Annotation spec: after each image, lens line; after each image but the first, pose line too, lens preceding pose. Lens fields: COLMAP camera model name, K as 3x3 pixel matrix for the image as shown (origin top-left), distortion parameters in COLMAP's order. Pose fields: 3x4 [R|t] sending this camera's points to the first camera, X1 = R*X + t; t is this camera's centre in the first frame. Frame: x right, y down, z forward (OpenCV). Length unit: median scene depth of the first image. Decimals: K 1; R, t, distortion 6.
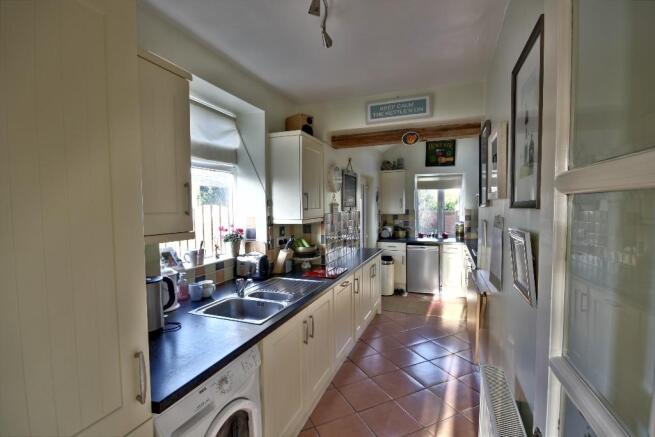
lens RADIAL K [[303.1, 0, 327.1], [0, 303.1, 221.7], [0, 0, 1]] dist [-0.000826, -0.000082]
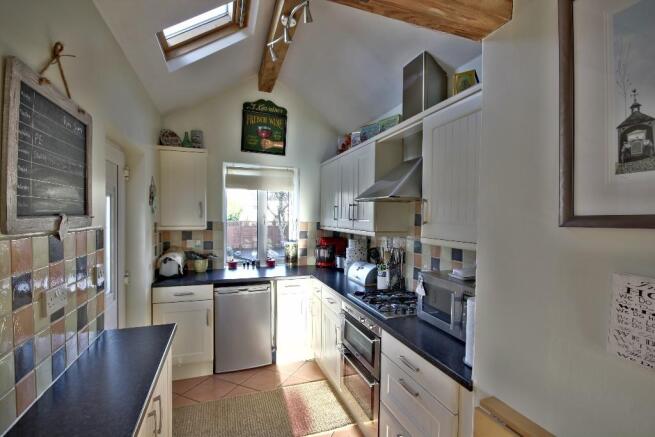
lens RADIAL K [[303.1, 0, 326.5], [0, 303.1, 227.2], [0, 0, 1]] dist [-0.000826, -0.000082]
pose [[0.752432, -0.002324, 0.658666, 0.055516], [0.010823, 0.999902, -0.008836, -0.023075], [-0.658581, 0.013777, 0.752384, 0.441040]]
